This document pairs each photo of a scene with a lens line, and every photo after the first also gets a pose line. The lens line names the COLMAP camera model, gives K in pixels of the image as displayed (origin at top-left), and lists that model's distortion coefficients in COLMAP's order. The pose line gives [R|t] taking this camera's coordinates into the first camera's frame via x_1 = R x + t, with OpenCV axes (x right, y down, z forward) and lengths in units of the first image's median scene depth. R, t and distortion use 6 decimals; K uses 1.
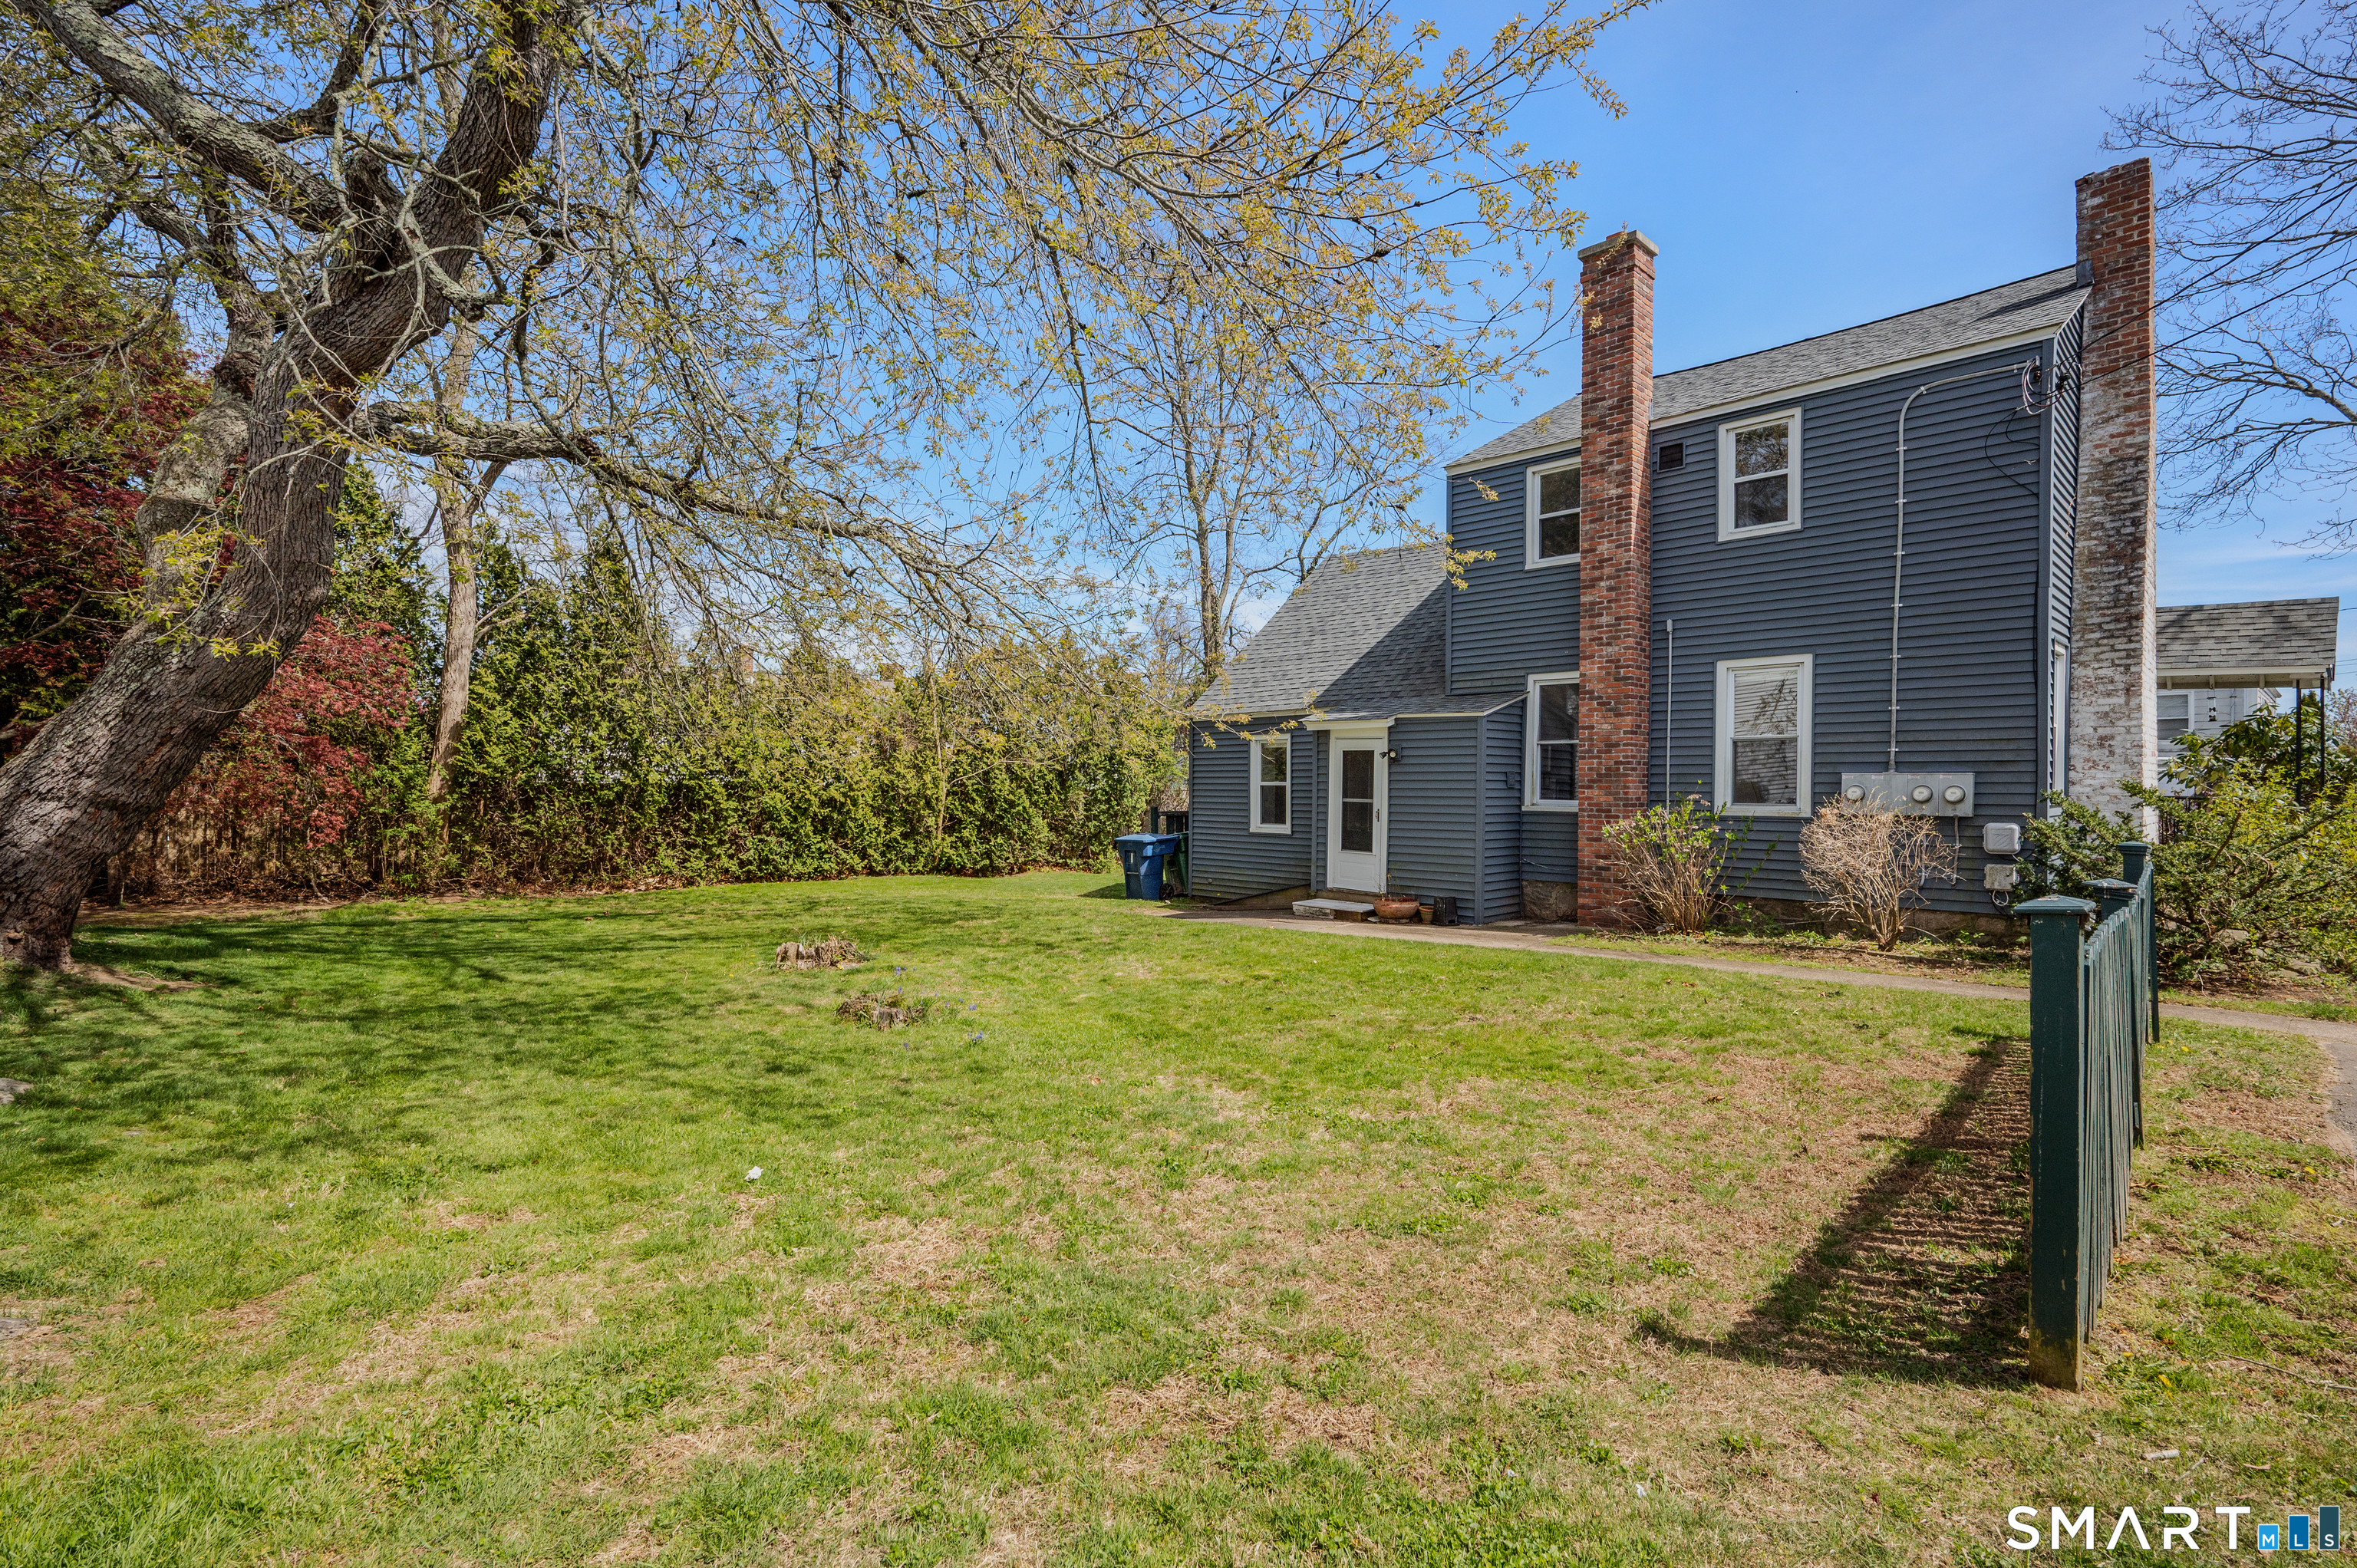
lens RADIAL K [[1116.4, 0, 1178.5], [0, 1116.4, 784.0], [0, 0, 1]] dist [0.000453, -0.000324]
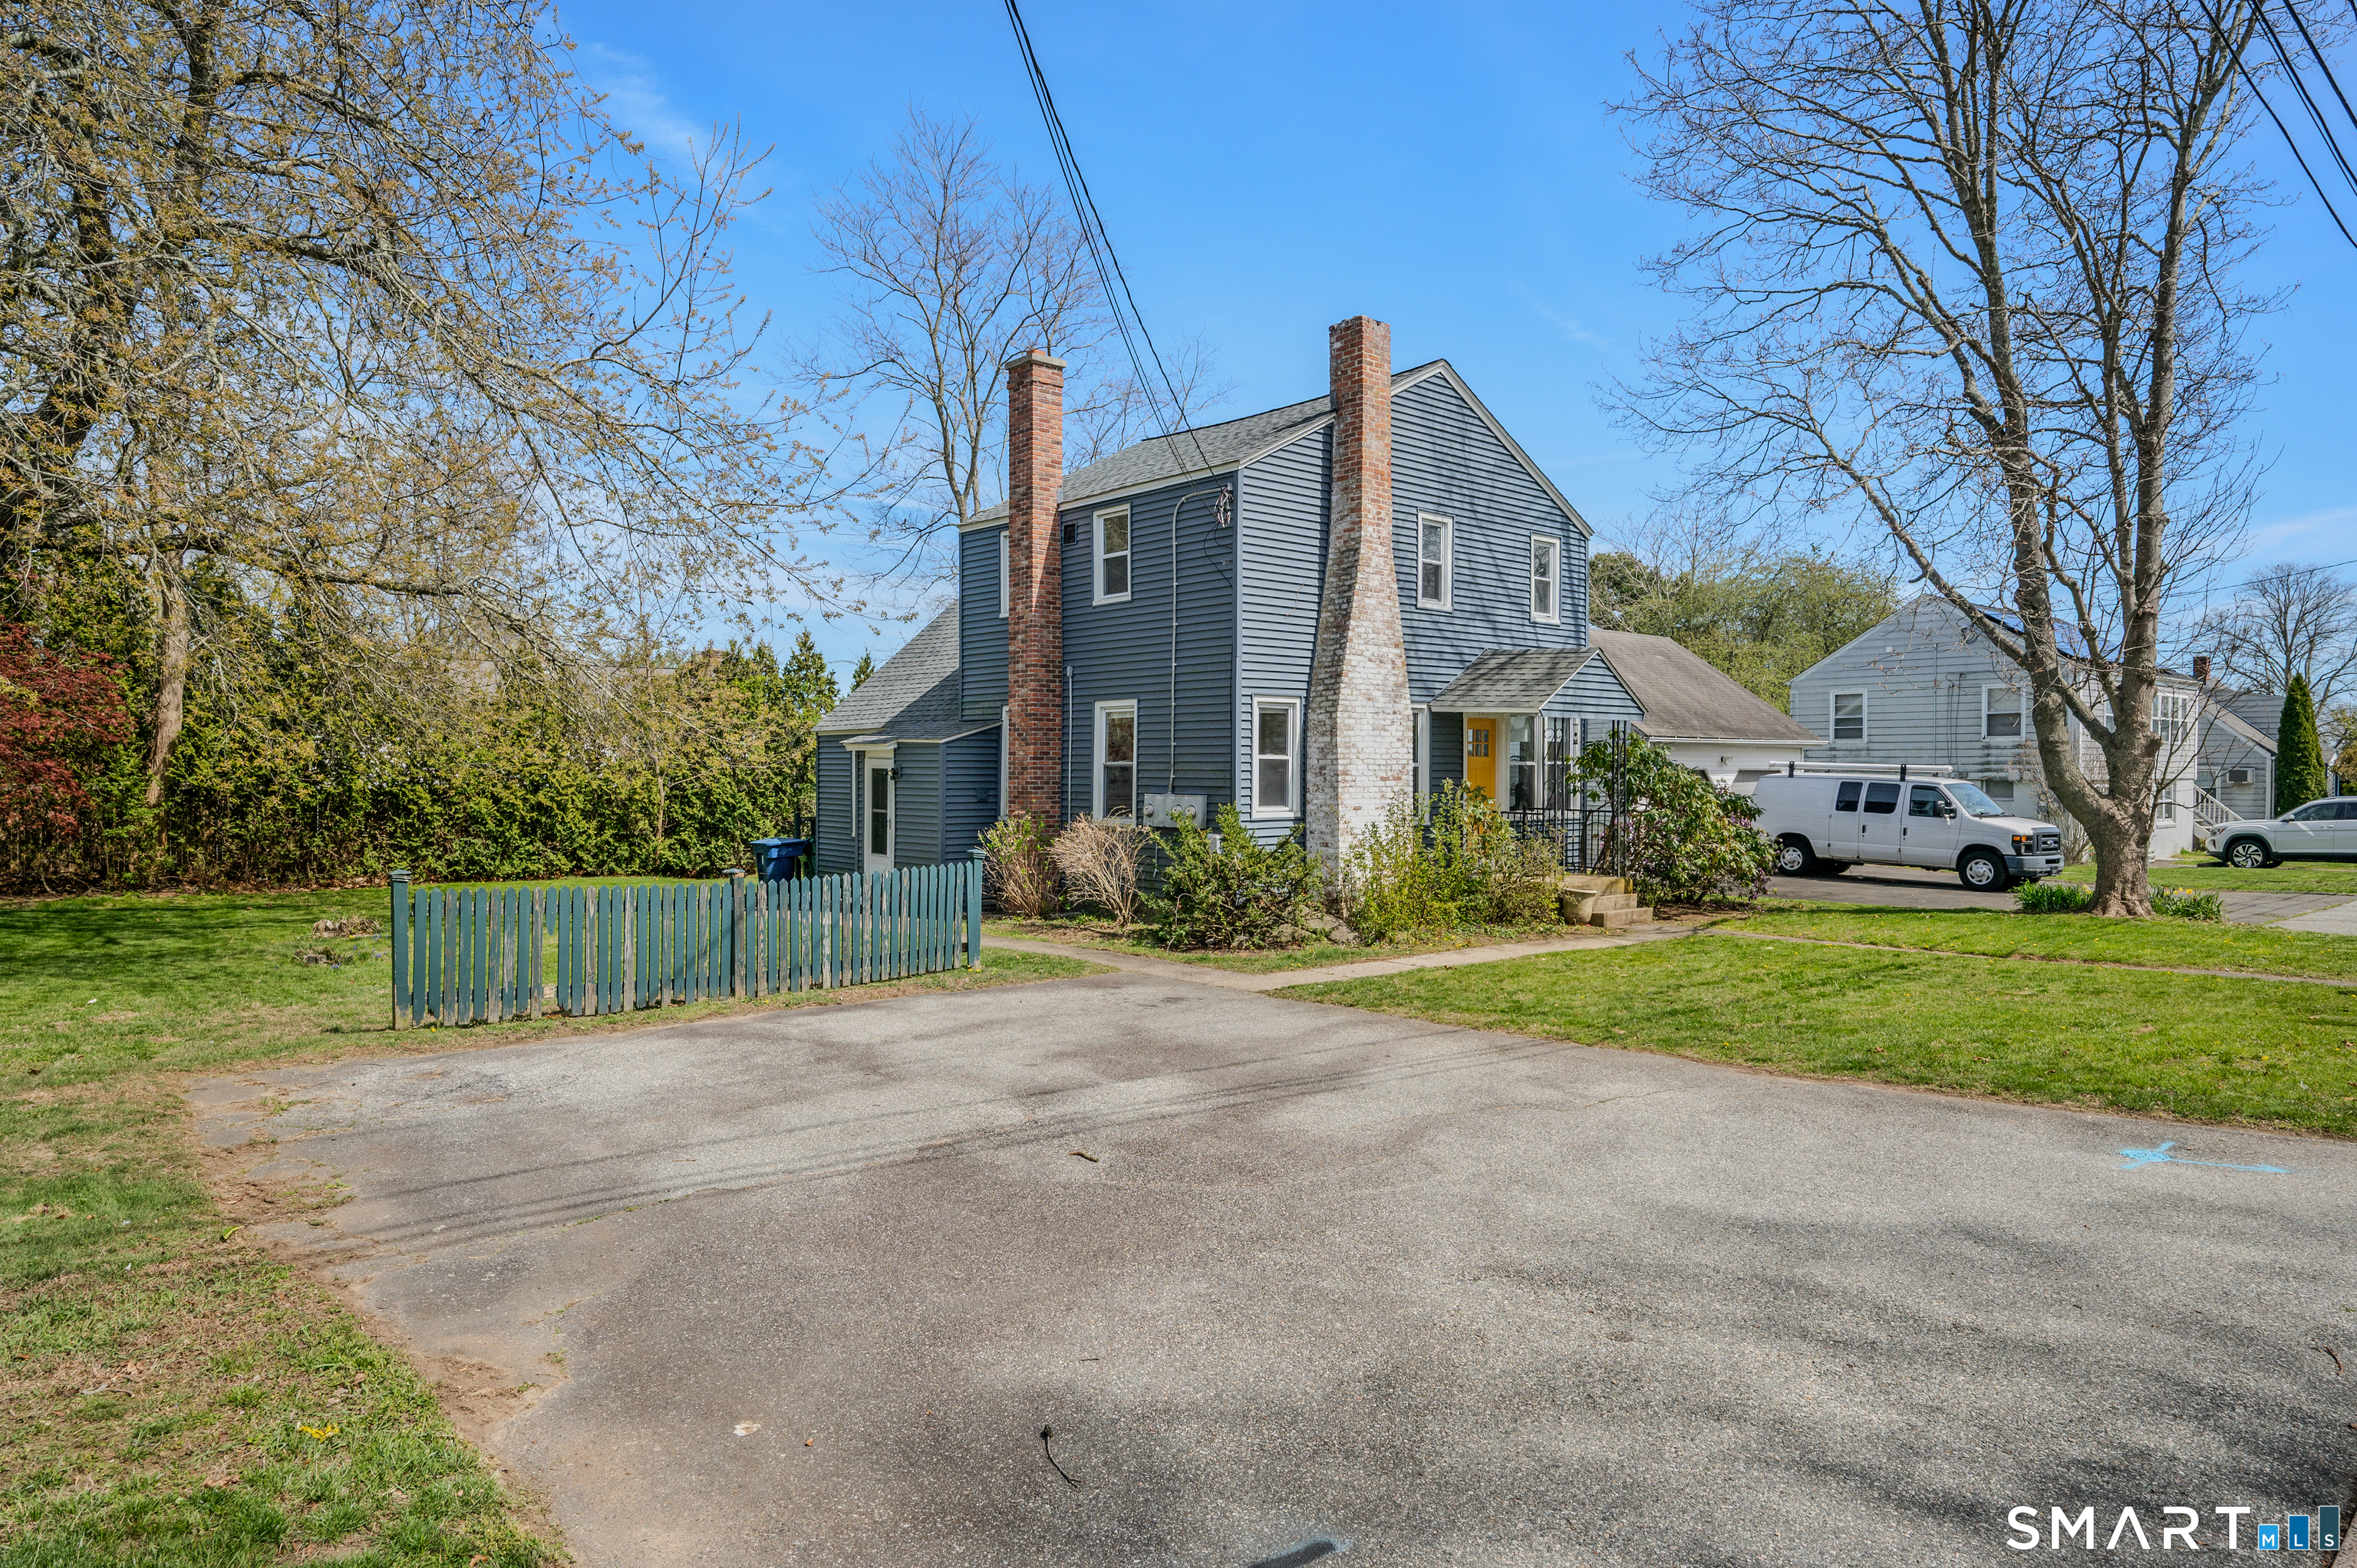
lens RADIAL K [[1427.3, 0, 1178.5], [0, 1427.3, 784.0], [0, 0, 1]] dist [-0.002566, -0.002128]
pose [[0.998858, -0.000473, -0.047777, 0.429930], [0.001016, 0.999935, 0.011356, -0.023837], [0.047769, -0.011392, 0.998793, -0.384568]]
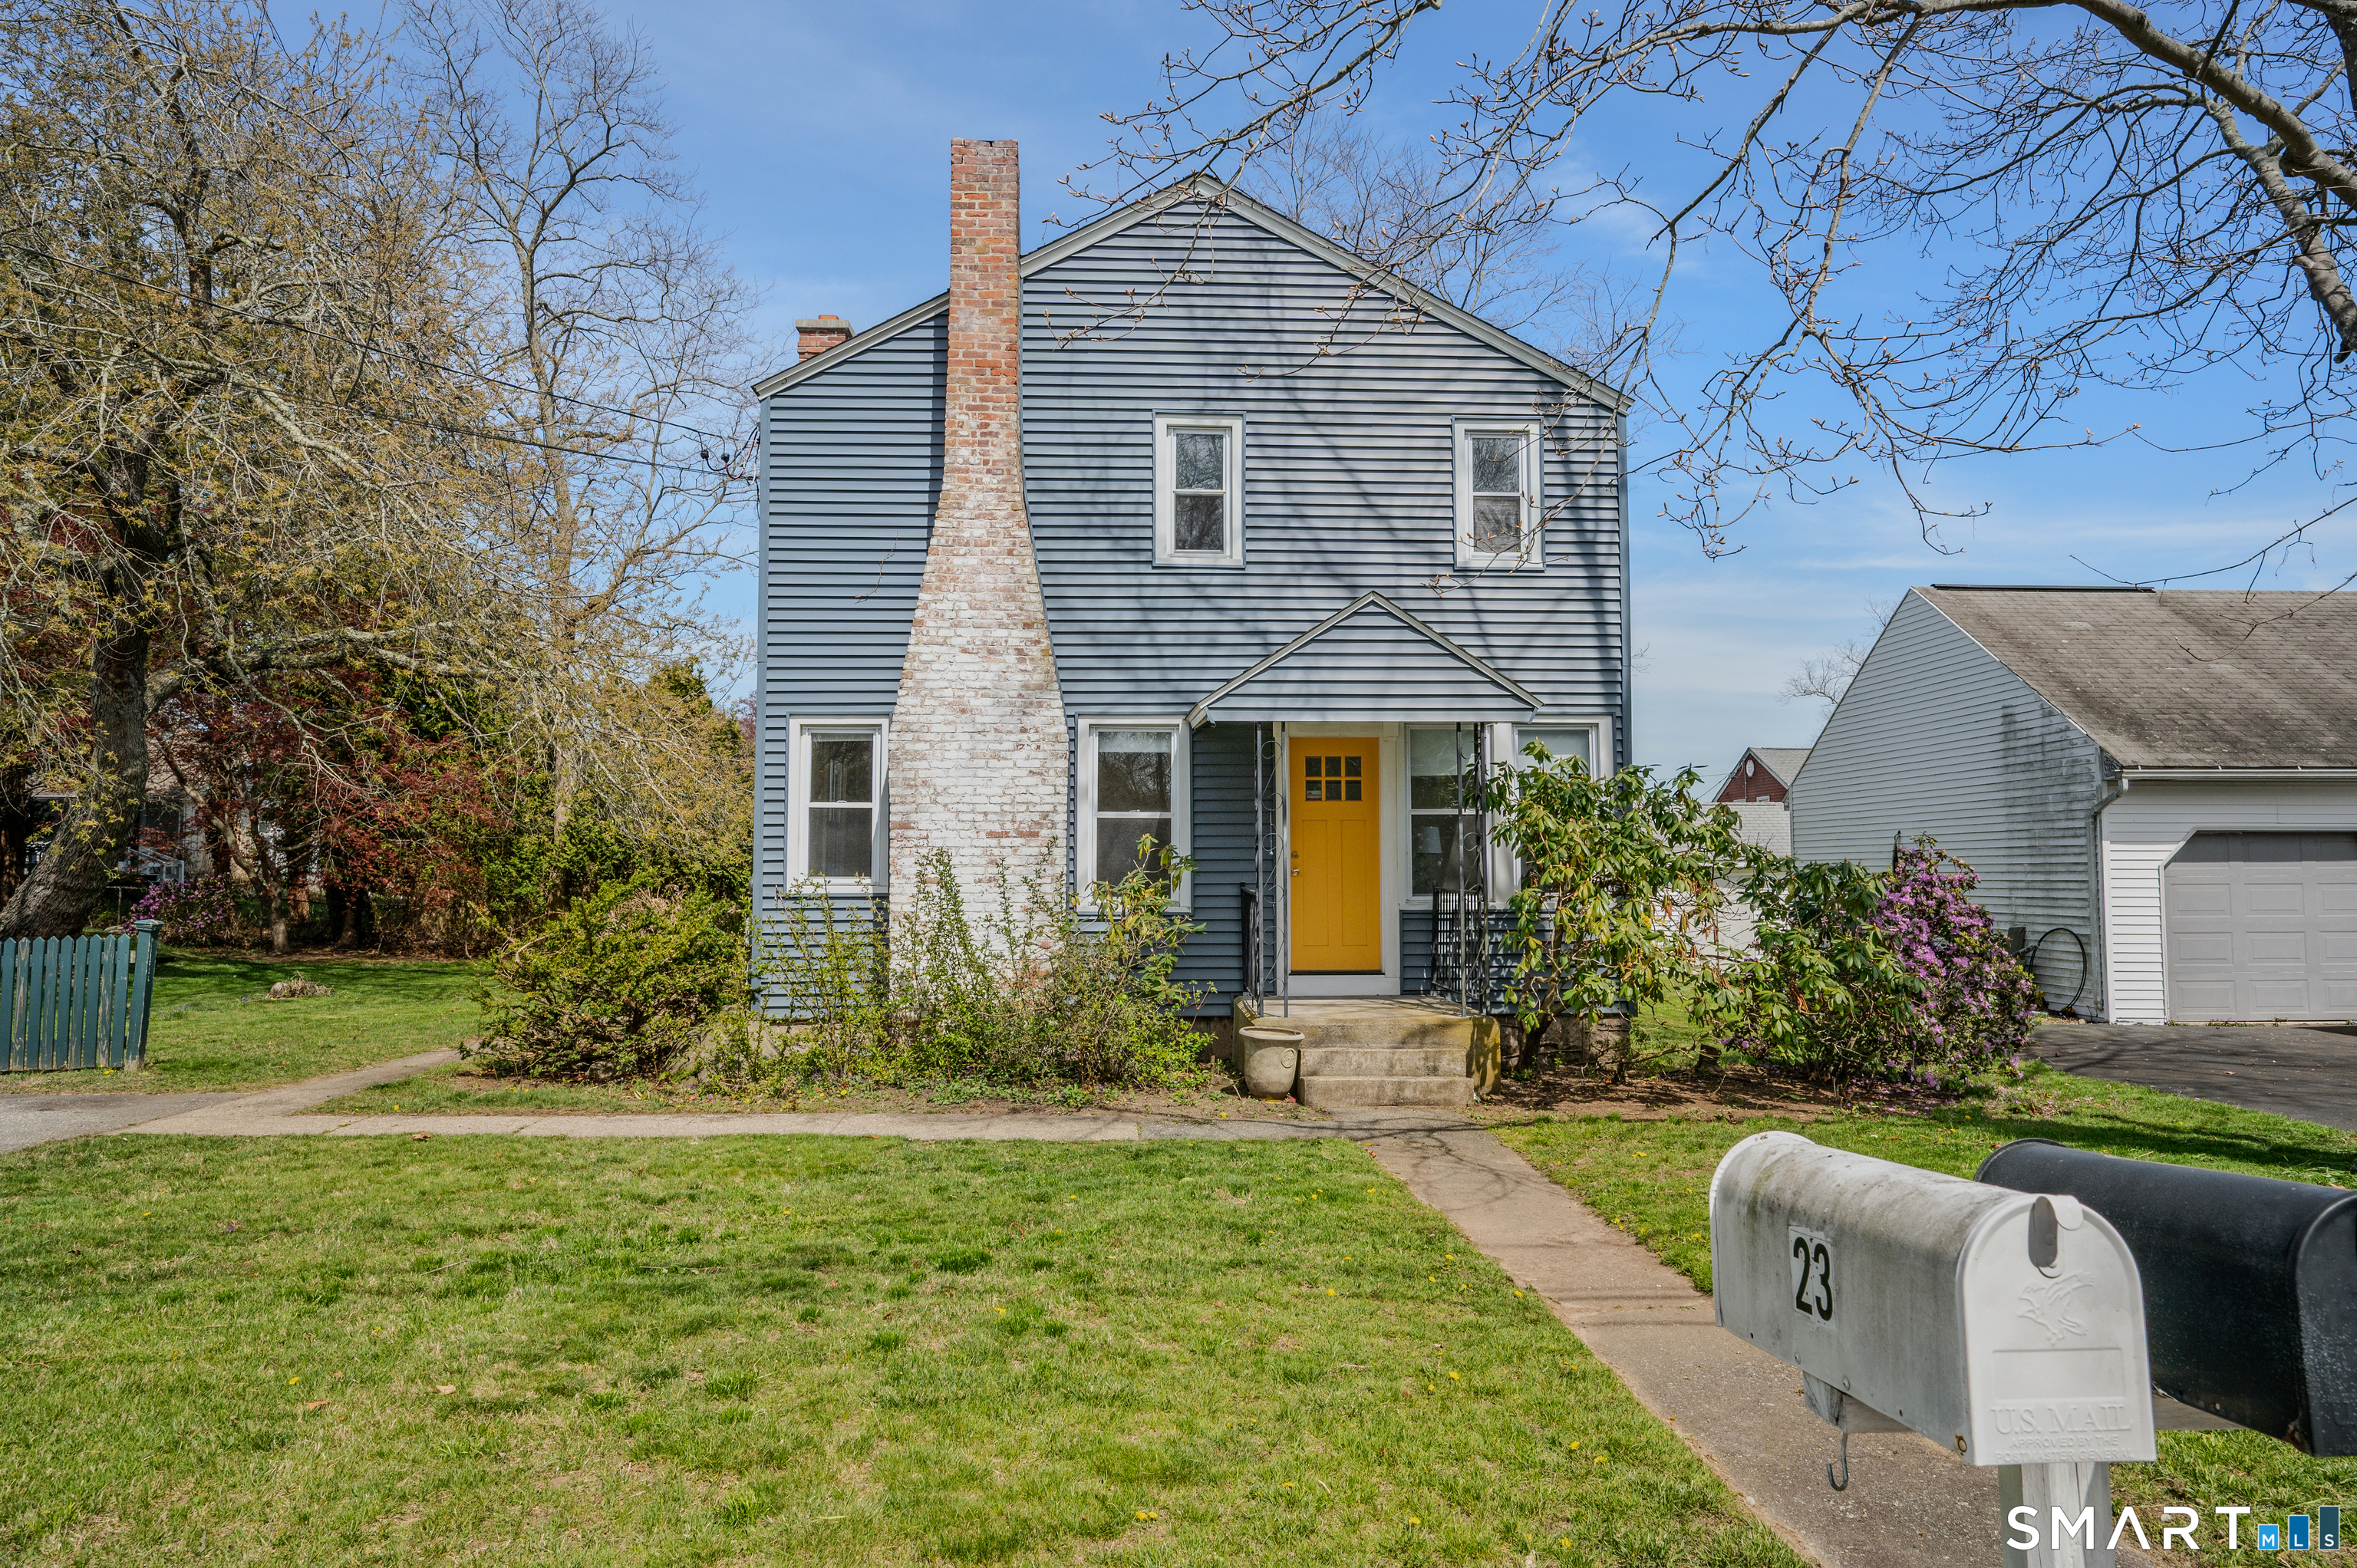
lens RADIAL K [[1446.5, 0, 1178.5], [0, 1446.5, 784.0], [0, 0, 1]] dist [0.001045, 0.000328]
pose [[0.753463, -0.023586, -0.657067, 1.004059], [0.001445, 0.999413, -0.034218, -0.015292], [0.657488, 0.024833, 0.753055, 0.168170]]
